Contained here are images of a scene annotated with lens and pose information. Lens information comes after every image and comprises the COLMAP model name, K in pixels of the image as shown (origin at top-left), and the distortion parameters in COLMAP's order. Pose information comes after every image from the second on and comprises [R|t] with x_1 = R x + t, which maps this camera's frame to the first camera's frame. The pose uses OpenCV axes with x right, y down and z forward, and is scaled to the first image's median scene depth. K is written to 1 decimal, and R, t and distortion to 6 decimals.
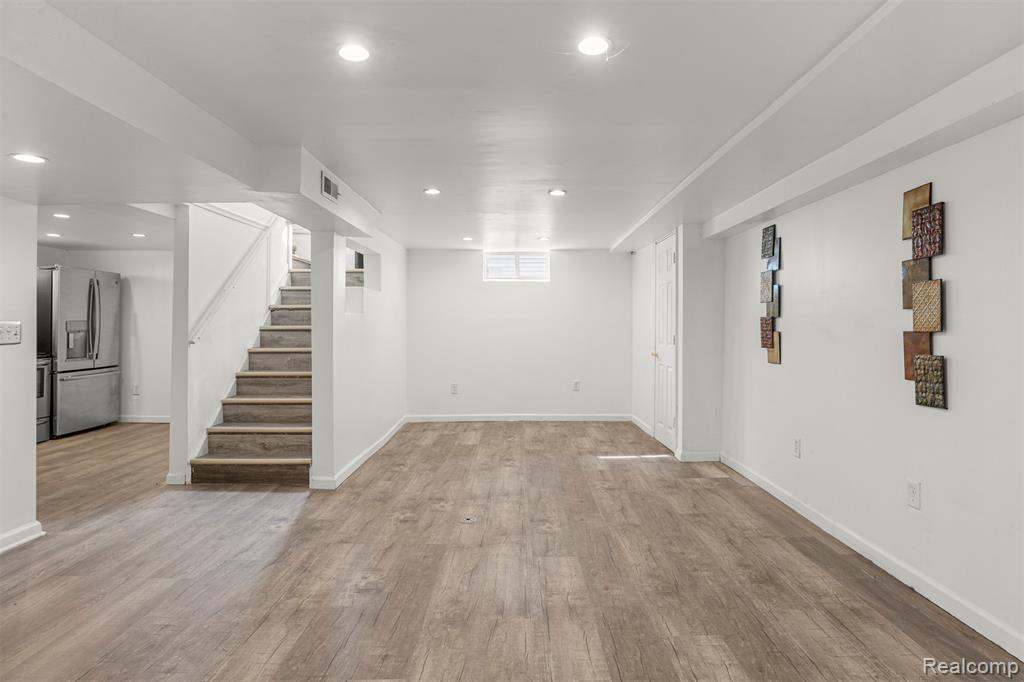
lens RADIAL K [[564.3, 0, 514.8], [0, 564.3, 321.9], [0, 0, 1]] dist [-0.003259, -0.000572]
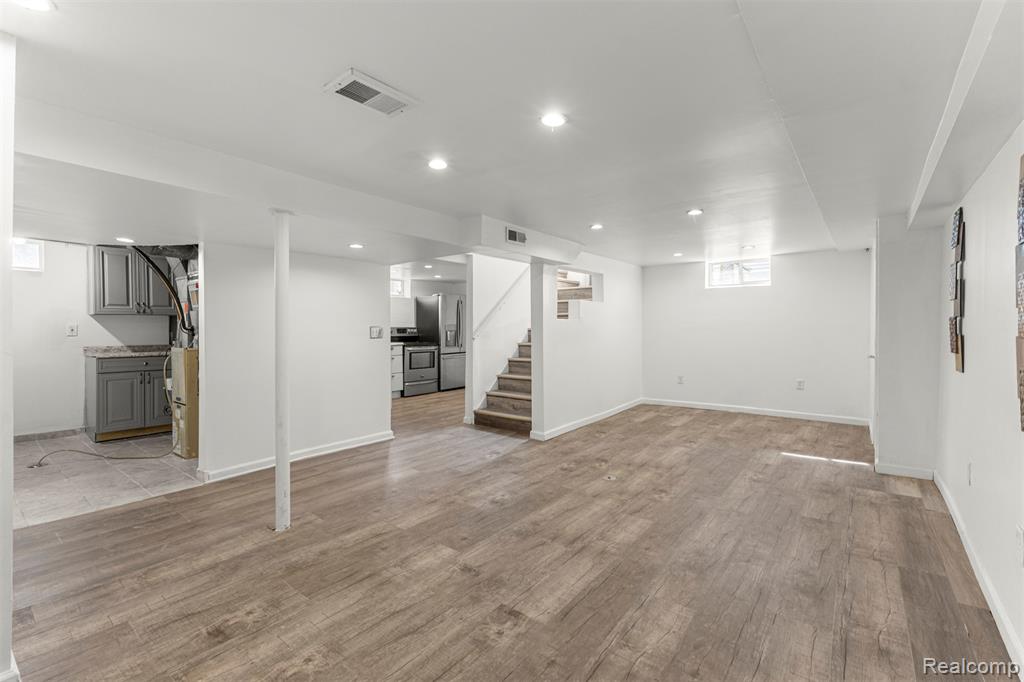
lens RADIAL K [[449.7, 0, 510.4], [0, 449.7, 324.6], [0, 0, 1]] dist [0.000422, -0.000180]
pose [[0.780750, -0.006348, -0.624811, 0.353509], [0.009551, 0.999953, 0.001775, -0.004971], [0.624770, -0.007353, 0.780774, 0.050506]]
